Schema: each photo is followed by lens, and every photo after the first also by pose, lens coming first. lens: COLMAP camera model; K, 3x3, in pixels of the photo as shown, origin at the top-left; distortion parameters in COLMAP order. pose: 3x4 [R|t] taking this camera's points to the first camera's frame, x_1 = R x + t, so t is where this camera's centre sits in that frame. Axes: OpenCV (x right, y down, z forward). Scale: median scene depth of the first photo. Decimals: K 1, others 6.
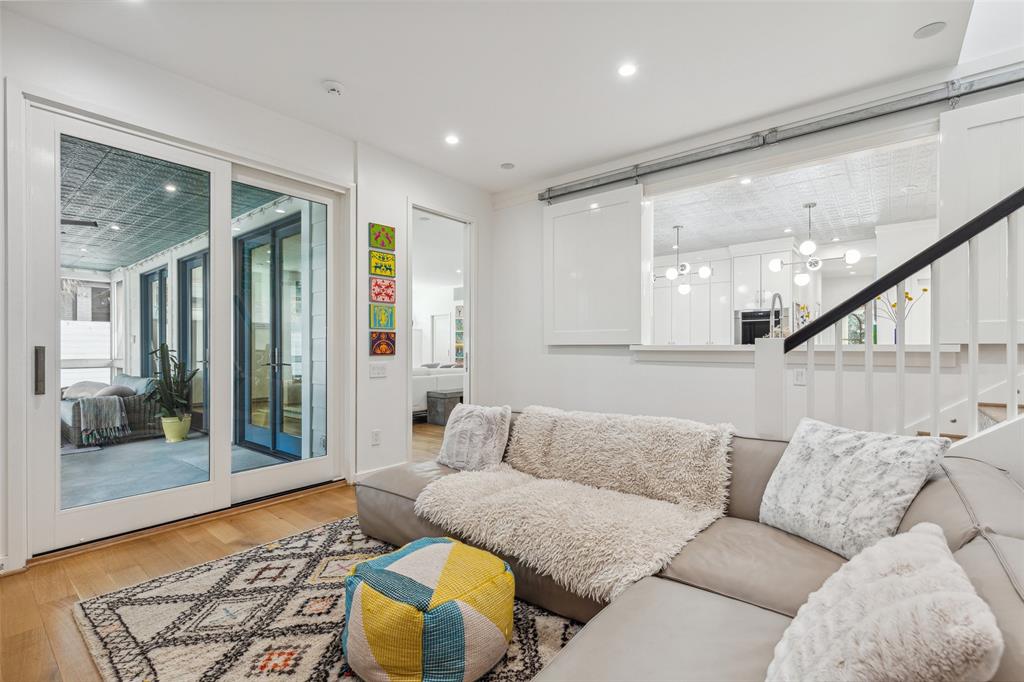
lens RADIAL K [[460.4, 0, 509.3], [0, 460.4, 347.5], [0, 0, 1]] dist [0.003205, 0.000642]
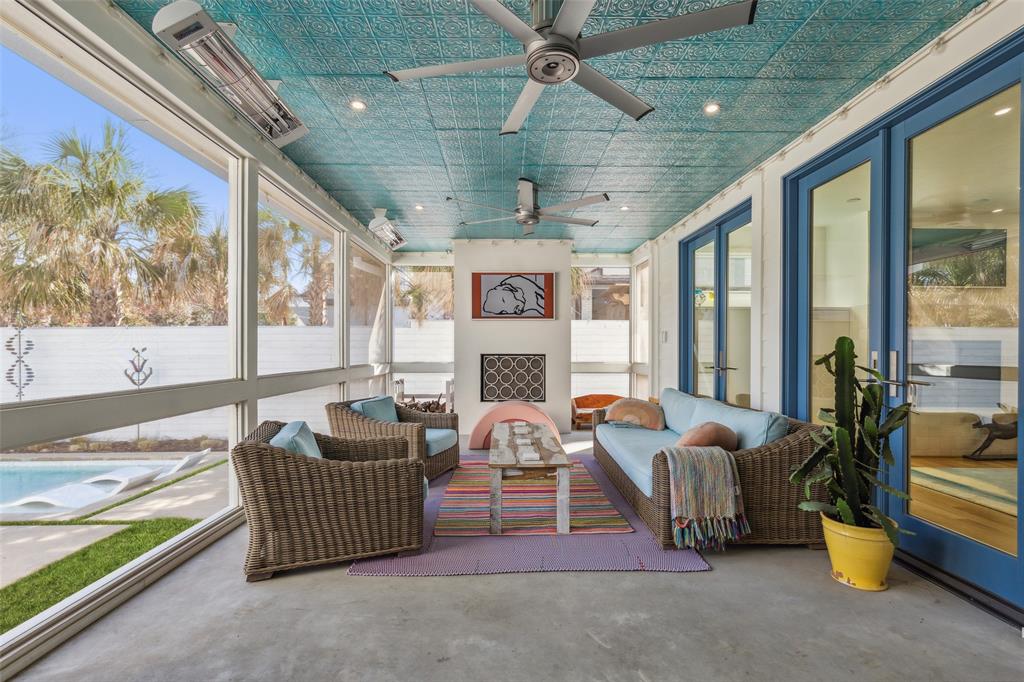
lens RADIAL K [[471.0, 0, 508.4], [0, 471.0, 354.1], [0, 0, 1]] dist [0.001945, 0.000208]
pose [[0.650176, 0.008358, -0.759738, -0.438788], [-0.002583, 0.999958, 0.008790, 0.001507], [0.759779, -0.003752, 0.650170, 0.360098]]
